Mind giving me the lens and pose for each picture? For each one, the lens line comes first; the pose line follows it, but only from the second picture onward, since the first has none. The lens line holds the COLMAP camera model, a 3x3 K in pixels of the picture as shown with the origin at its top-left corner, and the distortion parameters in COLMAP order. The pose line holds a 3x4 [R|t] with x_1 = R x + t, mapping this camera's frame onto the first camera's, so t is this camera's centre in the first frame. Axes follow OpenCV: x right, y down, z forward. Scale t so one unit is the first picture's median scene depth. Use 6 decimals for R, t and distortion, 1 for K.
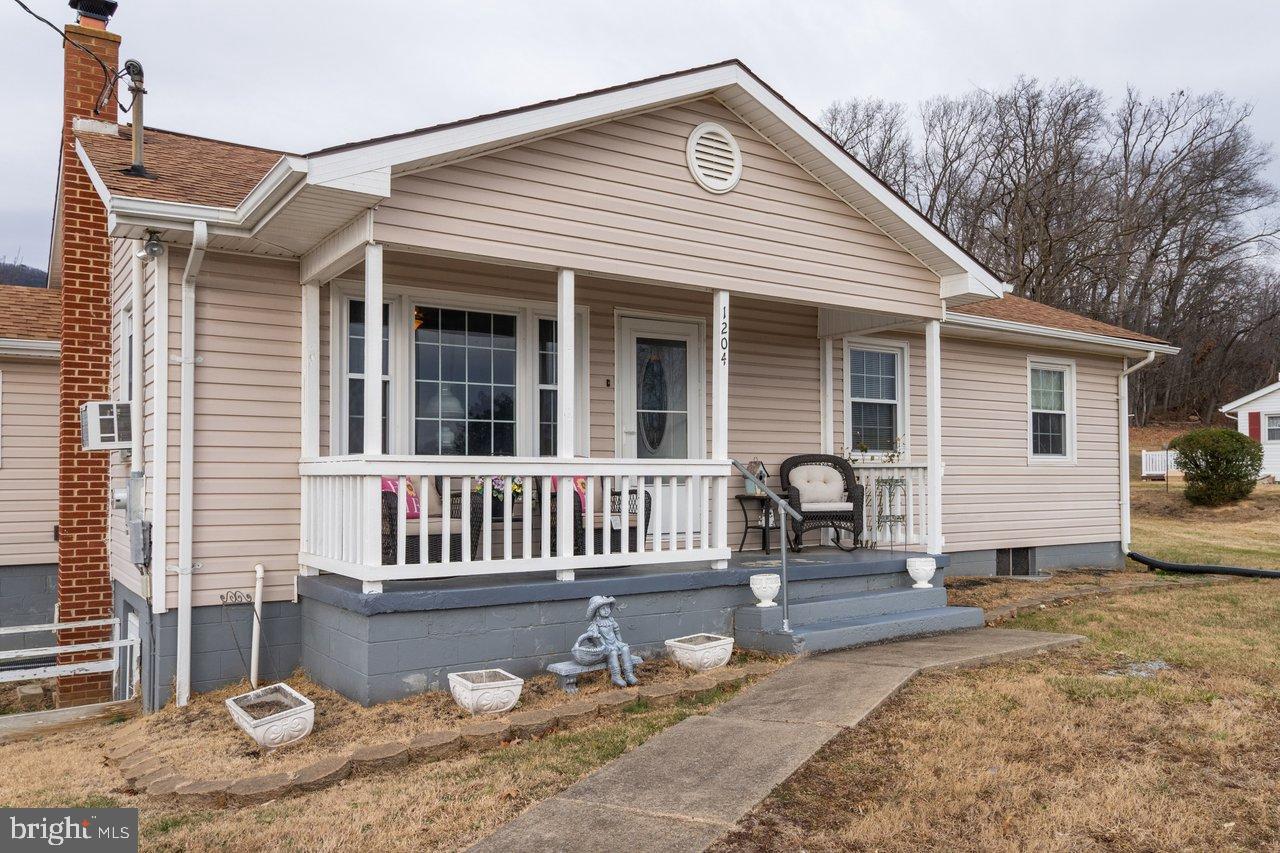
lens RADIAL K [[971.9, 0, 644.3], [0, 971.9, 425.4], [0, 0, 1]] dist [0.000810, 0.000888]
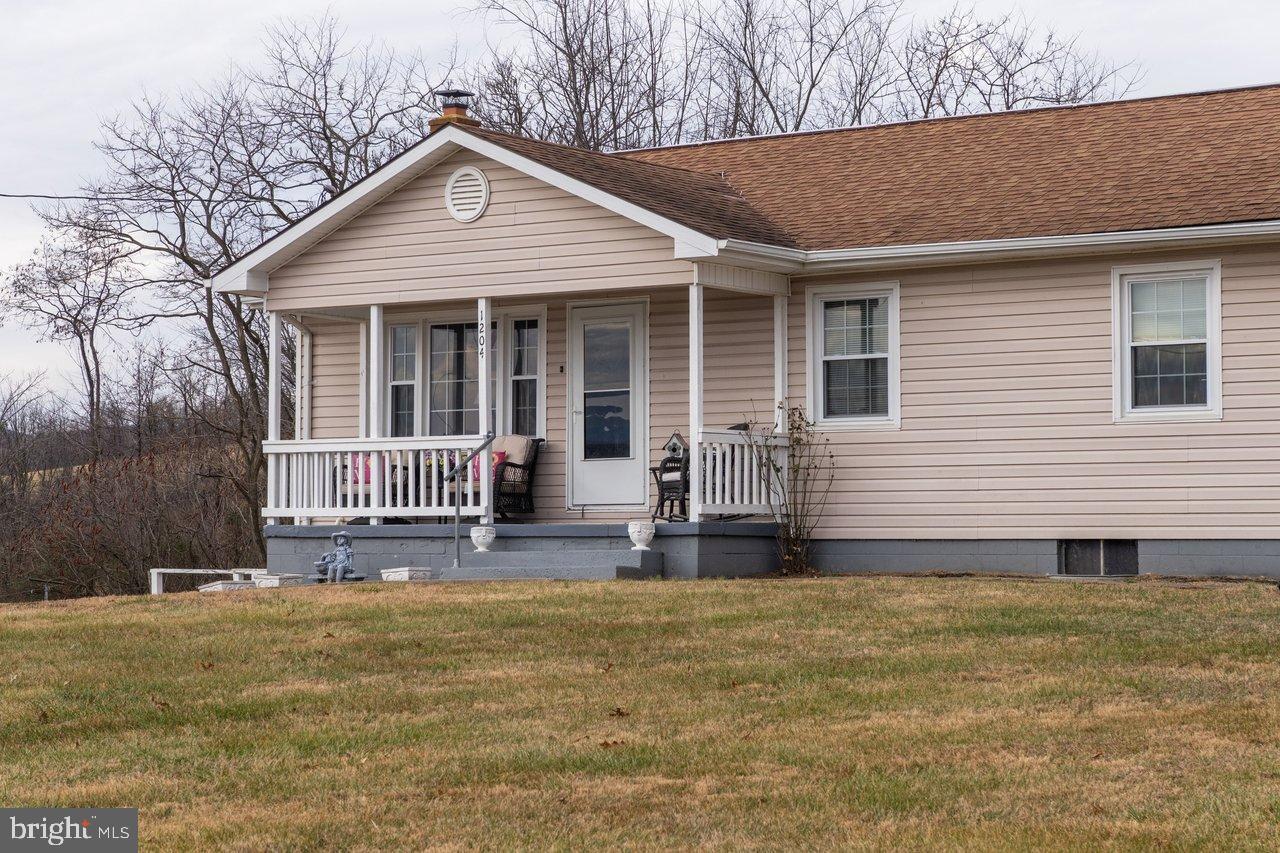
lens RADIAL K [[2904.2, 0, 651.9], [0, 2904.2, 349.5], [0, 0, 1]] dist [-0.002683, 0.465955]
pose [[0.333745, -0.061141, -0.940679, 3.674782], [0.051599, 0.997583, -0.046533, 0.111074], [0.941250, -0.033008, 0.336093, -0.037172]]
